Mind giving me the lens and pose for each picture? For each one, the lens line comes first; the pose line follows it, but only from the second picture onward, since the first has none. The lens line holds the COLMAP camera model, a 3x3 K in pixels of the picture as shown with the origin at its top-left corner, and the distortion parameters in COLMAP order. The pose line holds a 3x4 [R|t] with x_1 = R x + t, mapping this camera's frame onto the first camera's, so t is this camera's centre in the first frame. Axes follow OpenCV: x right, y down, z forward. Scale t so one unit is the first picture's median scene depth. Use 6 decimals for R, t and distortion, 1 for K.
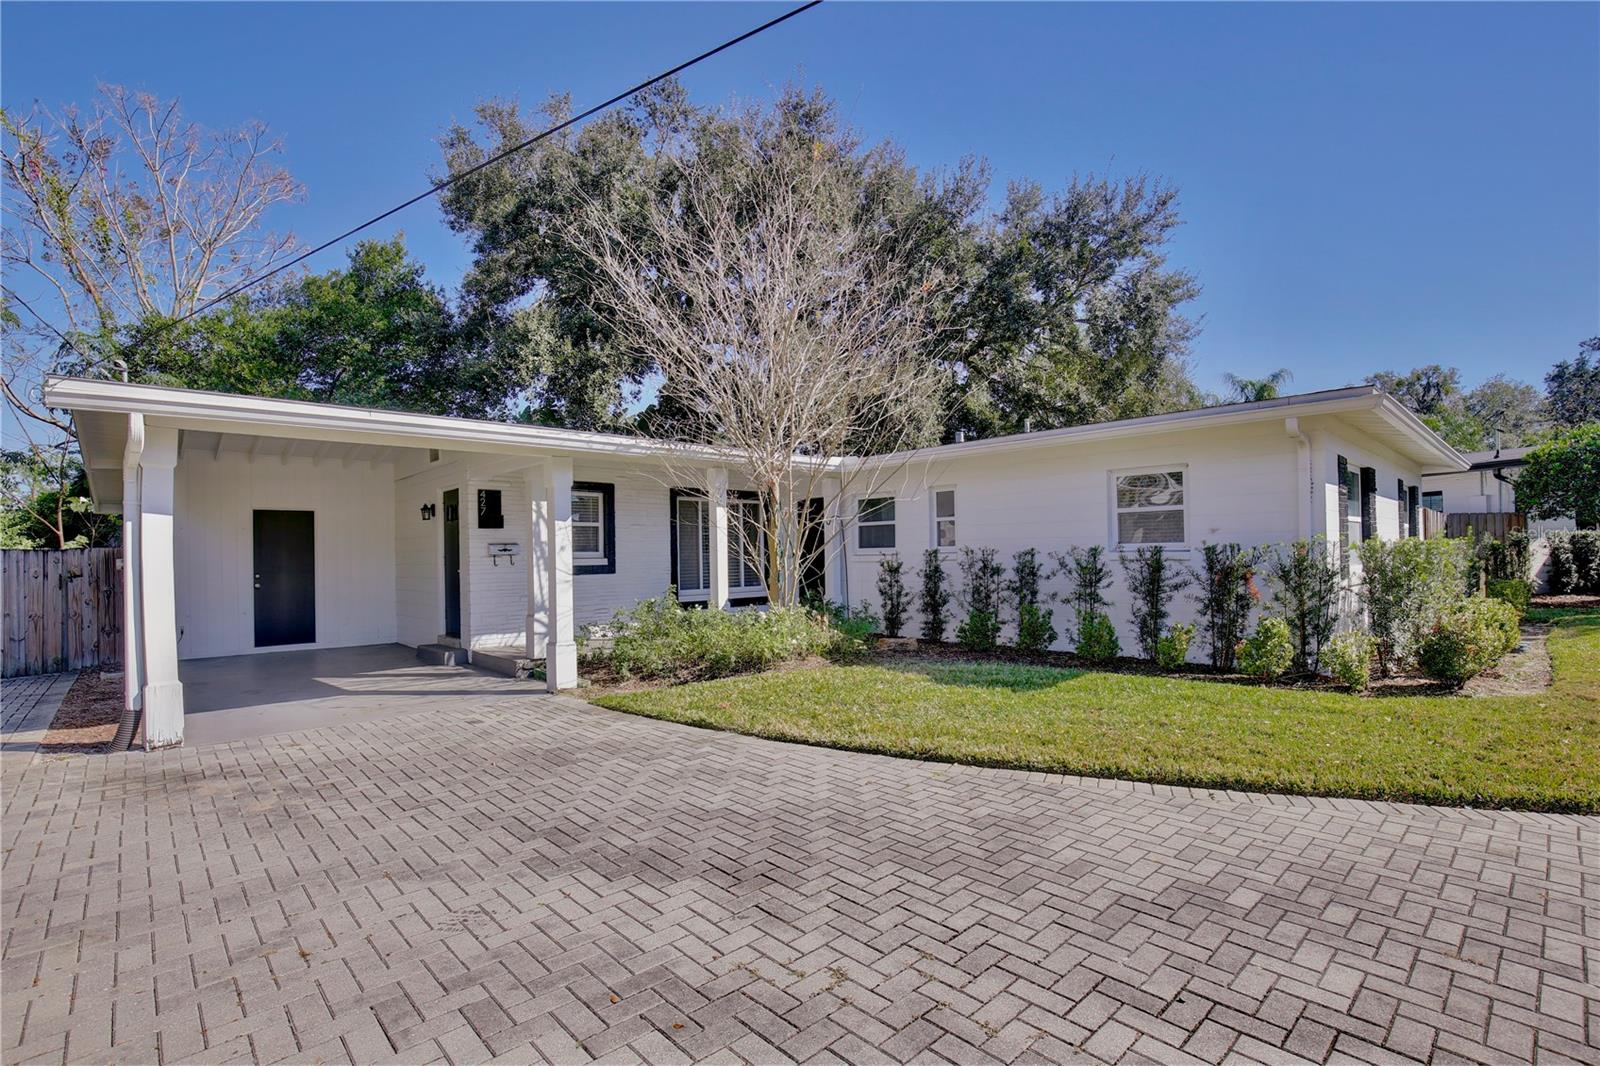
lens RADIAL K [[741.1, 0, 802.8], [0, 741.1, 536.7], [0, 0, 1]] dist [-0.002682, -0.000247]
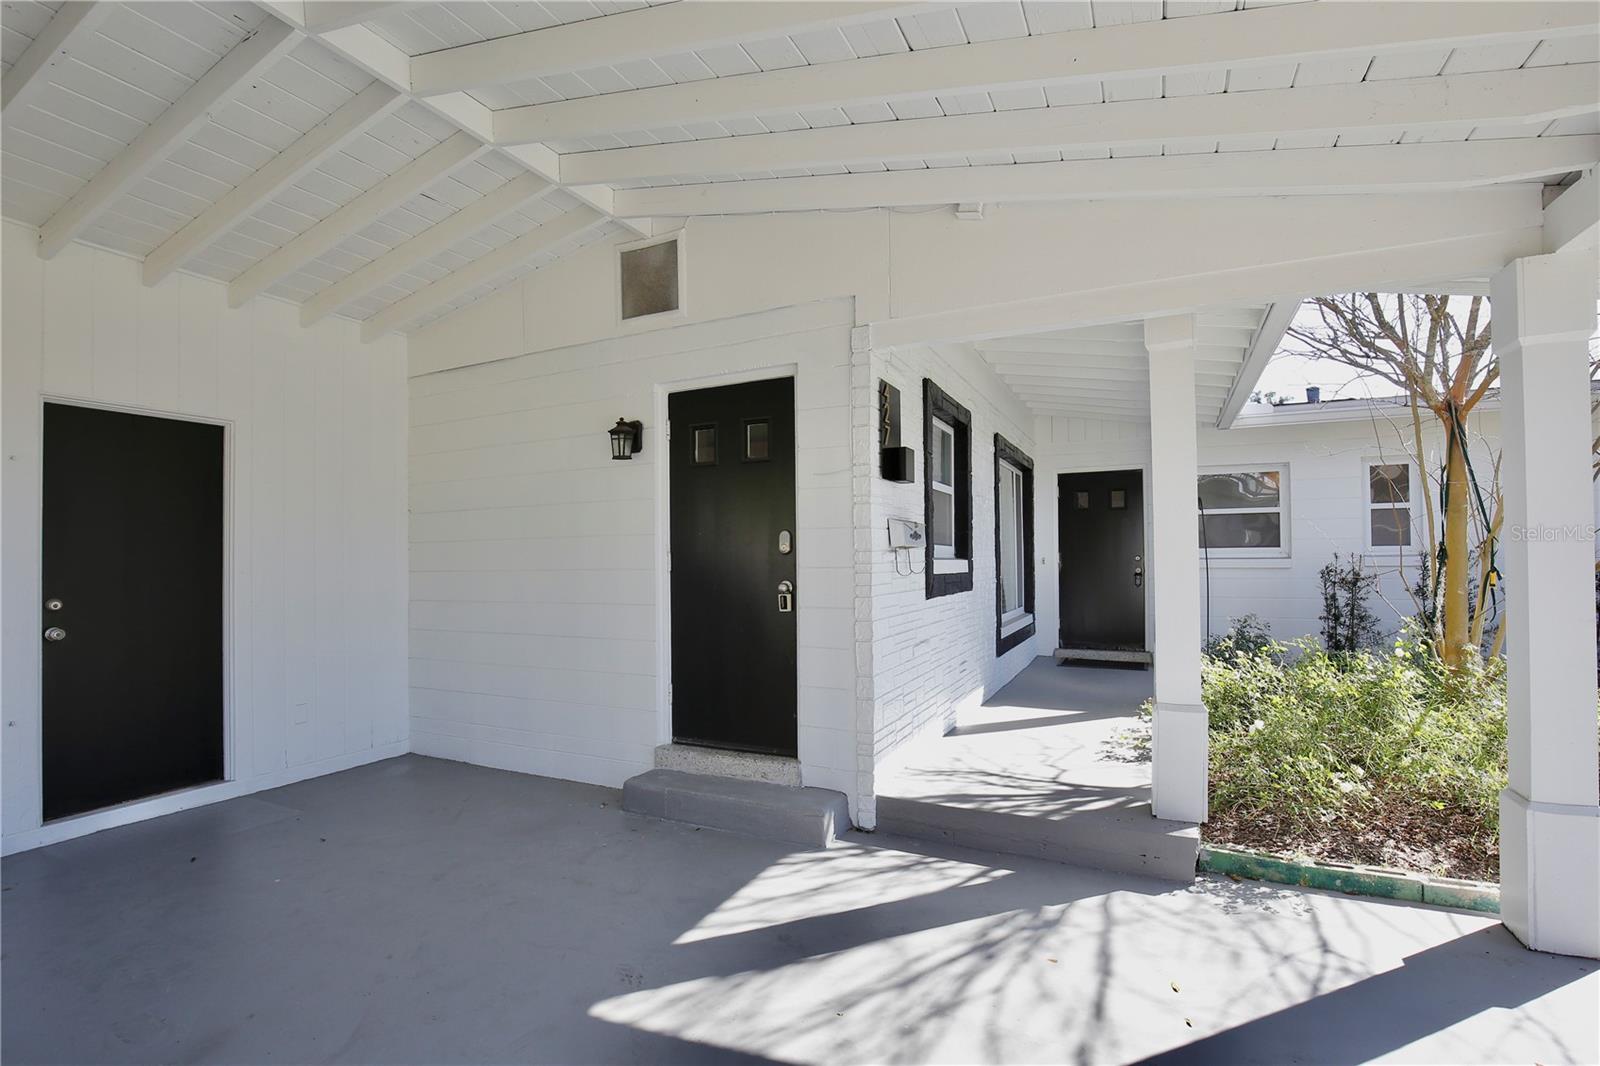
lens RADIAL K [[741.1, 0, 795.9], [0, 741.1, 545.4], [0, 0, 1]] dist [-0.002682, -0.000247]
pose [[0.937727, 0.014374, 0.347074, -0.527442], [-0.013565, 0.999897, -0.004760, 0.023226], [-0.347107, -0.000244, 0.937826, 0.559899]]
